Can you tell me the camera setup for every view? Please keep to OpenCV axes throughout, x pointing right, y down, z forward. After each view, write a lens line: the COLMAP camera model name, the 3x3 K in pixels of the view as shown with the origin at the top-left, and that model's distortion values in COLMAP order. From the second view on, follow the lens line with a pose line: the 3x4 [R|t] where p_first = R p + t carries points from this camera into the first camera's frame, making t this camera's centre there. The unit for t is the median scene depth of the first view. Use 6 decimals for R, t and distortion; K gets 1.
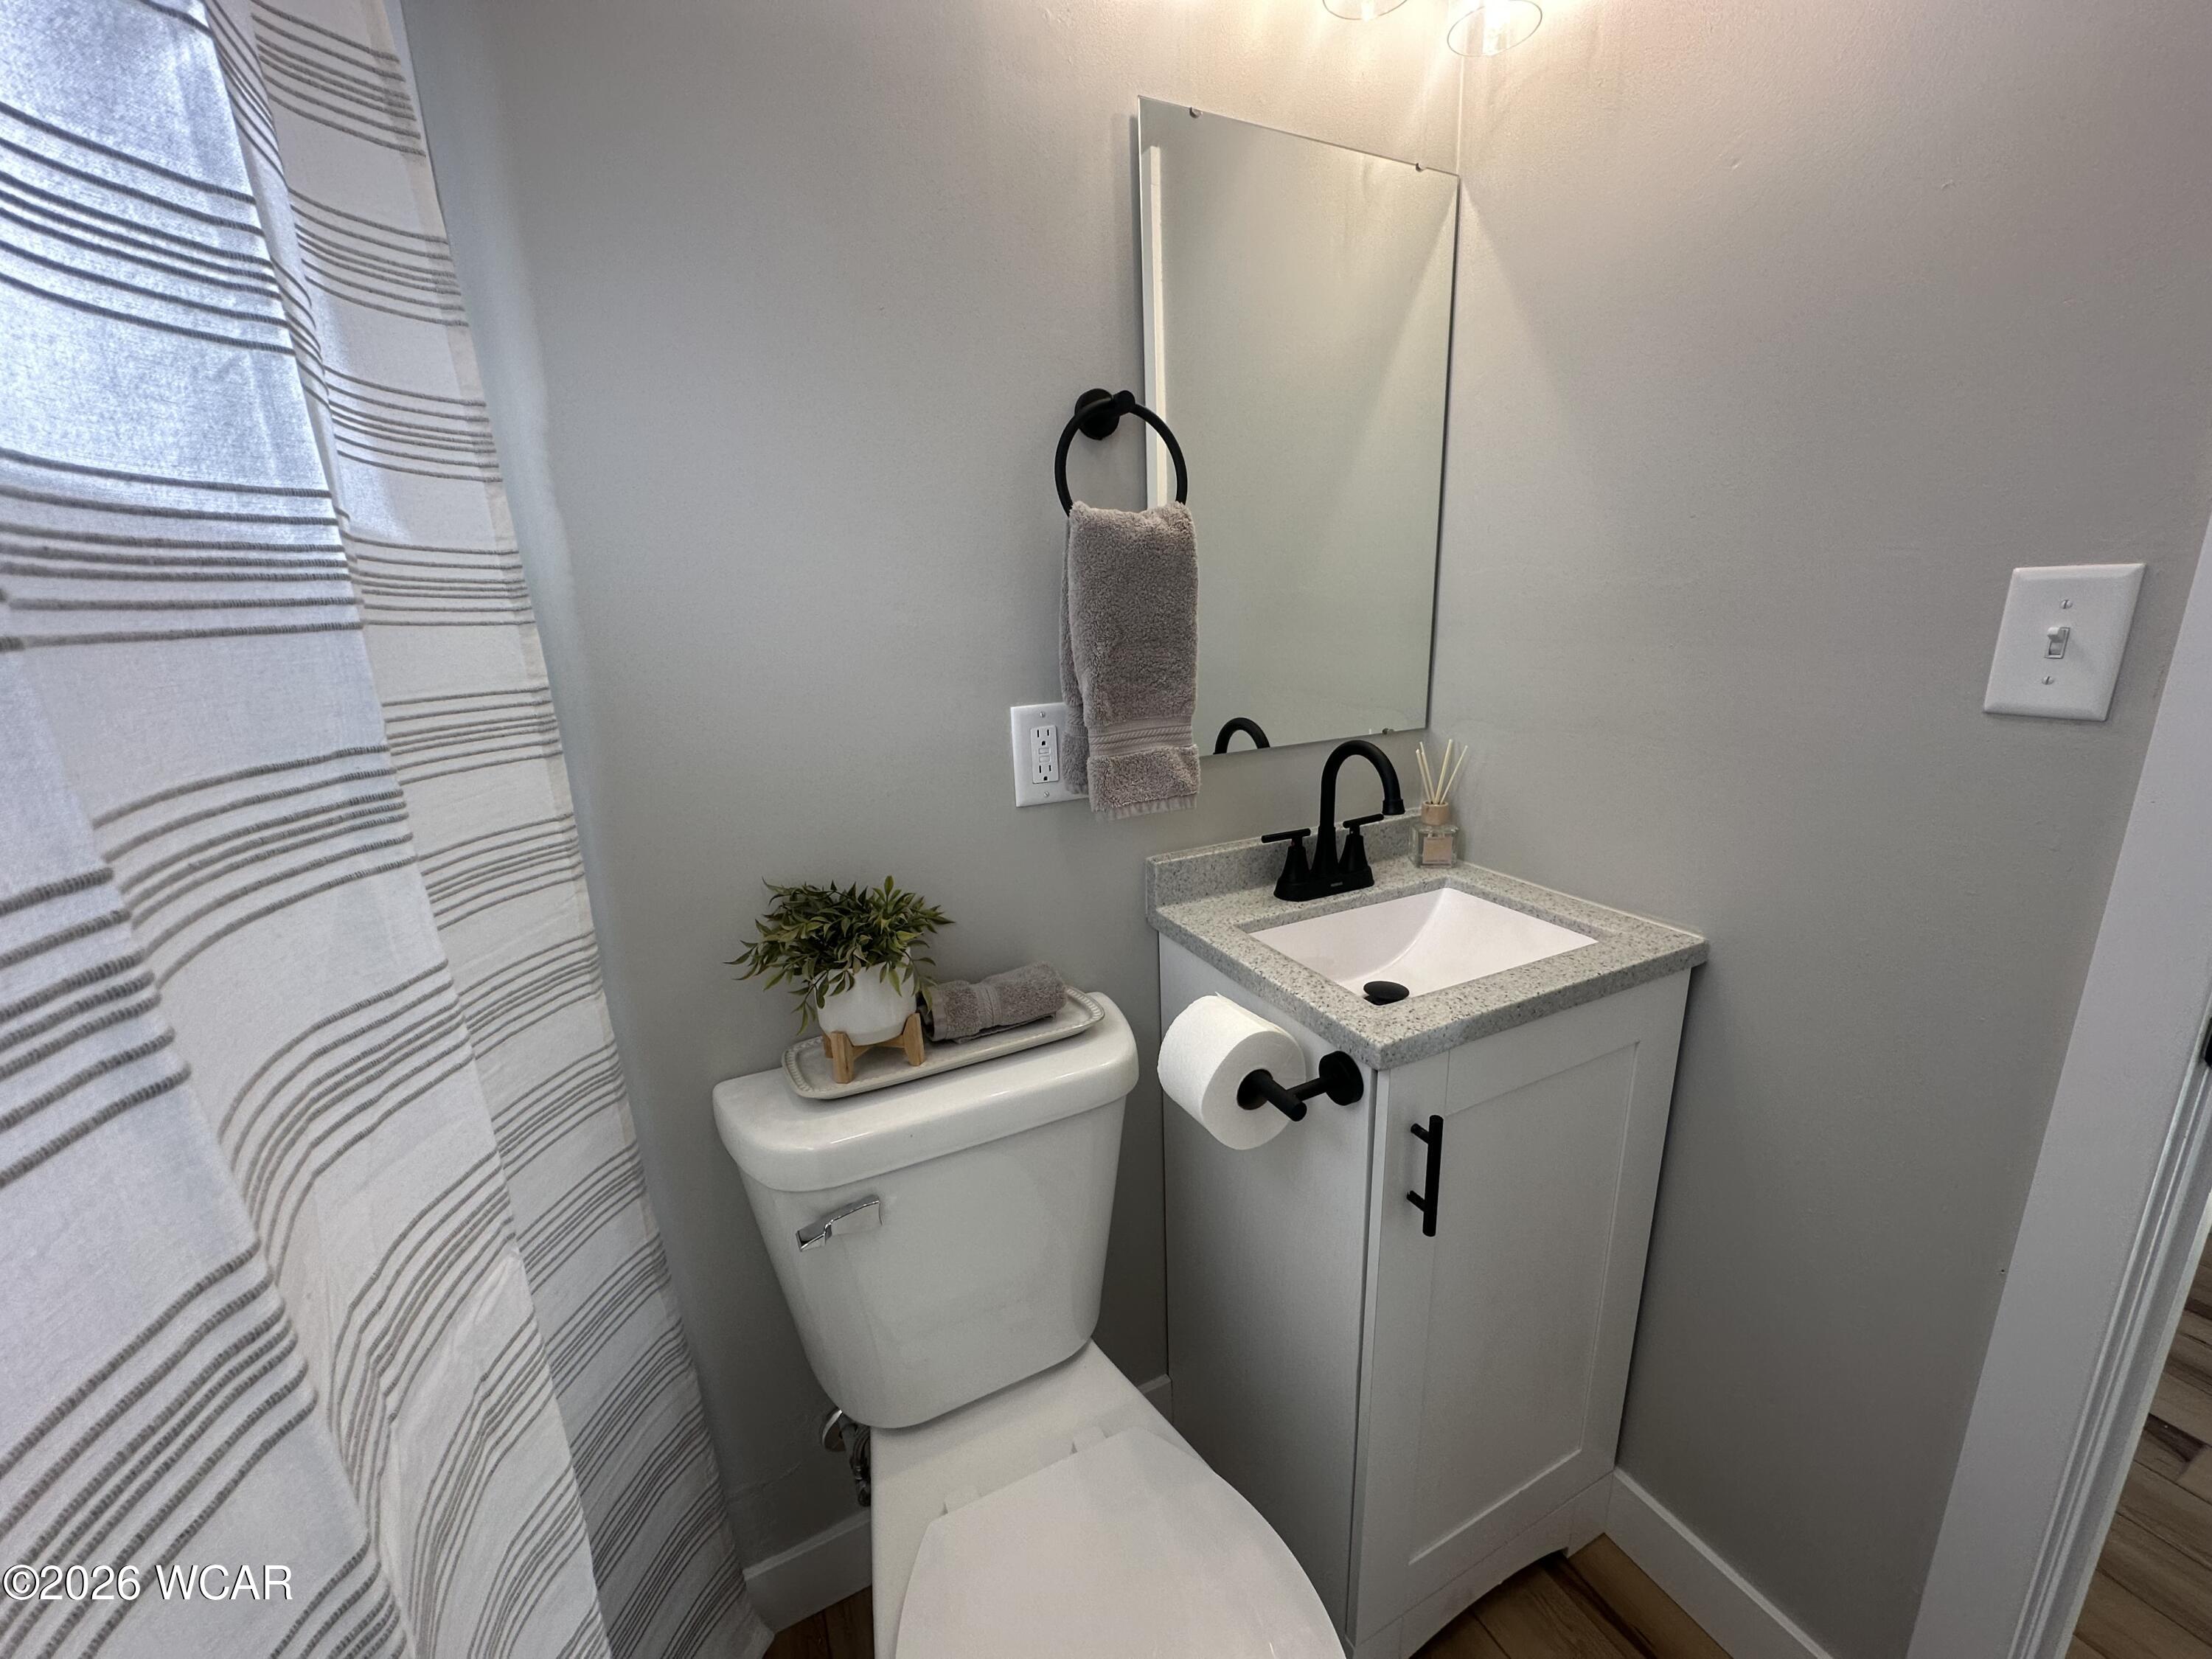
lens RADIAL K [[878.9, 0, 1104.0], [0, 878.9, 830.8], [0, 0, 1]] dist [-0.002944, 0.000362]
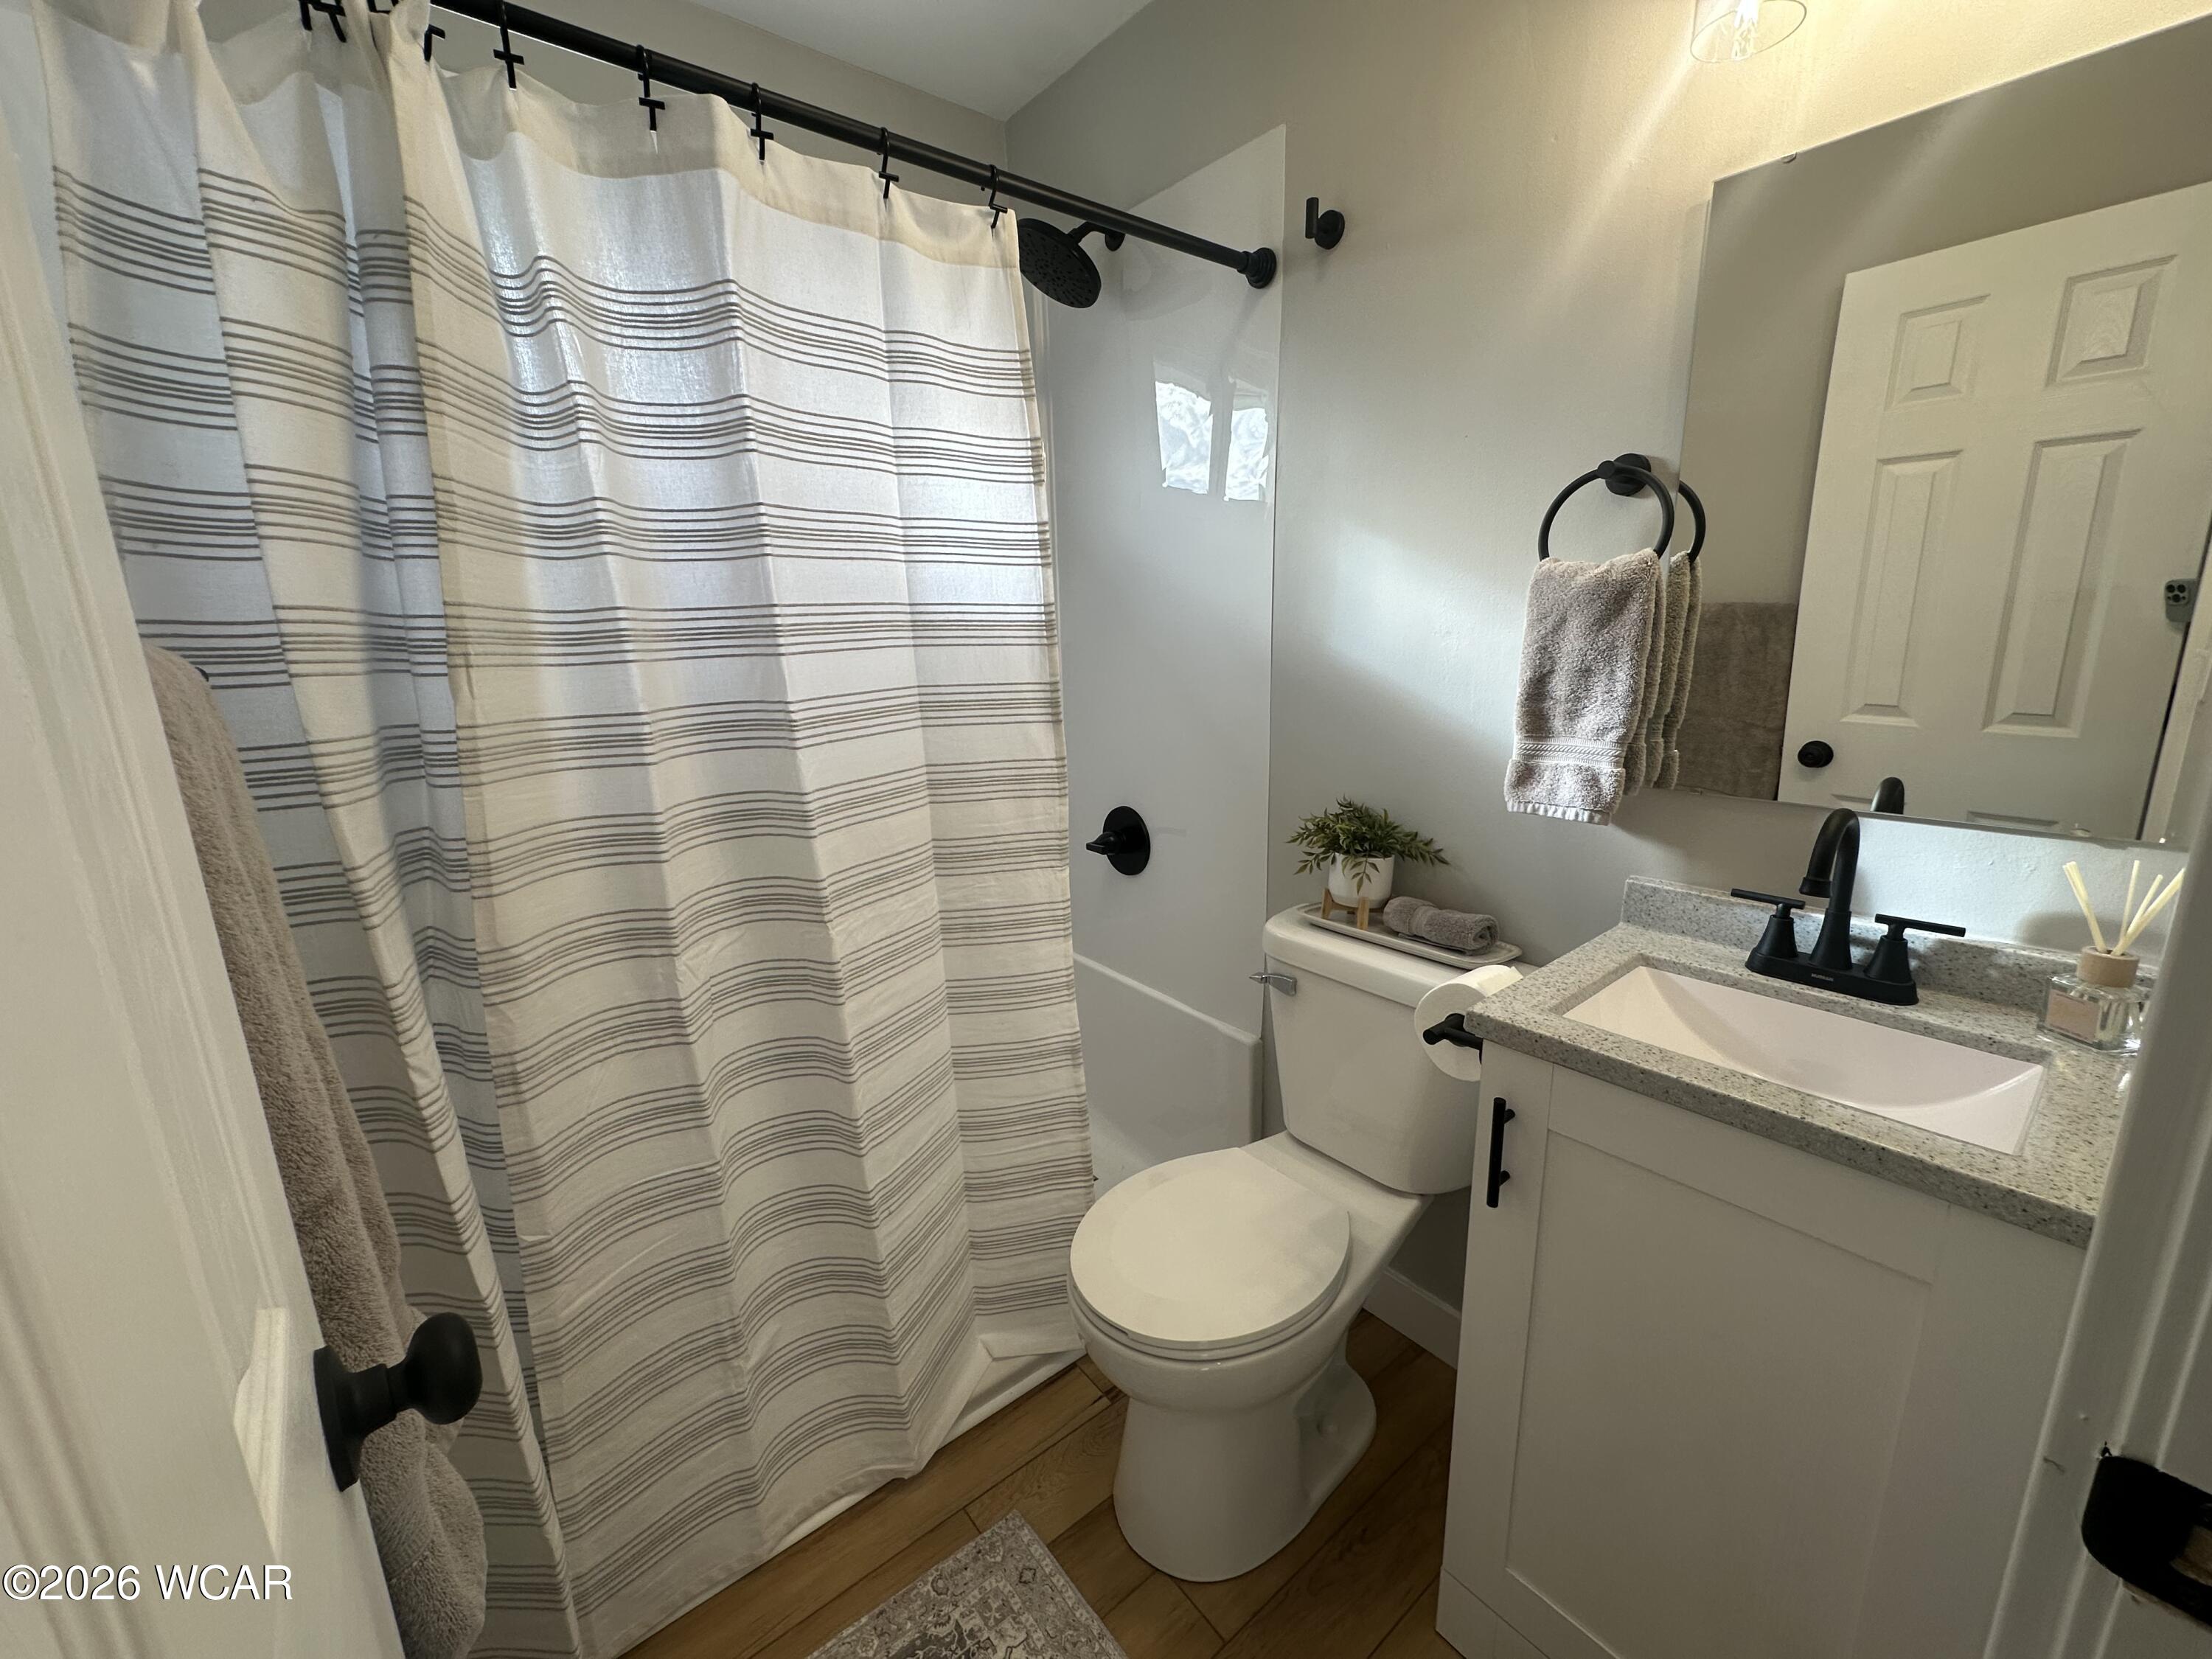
lens RADIAL K [[878.9, 0, 1104.0], [0, 878.9, 830.8], [0, 0, 1]] dist [-0.002944, 0.000362]
pose [[0.225162, 0.245960, -0.942765, 0.995403], [-0.234296, 0.952887, 0.192644, -0.084925], [0.945731, 0.177510, 0.272181, 0.105411]]
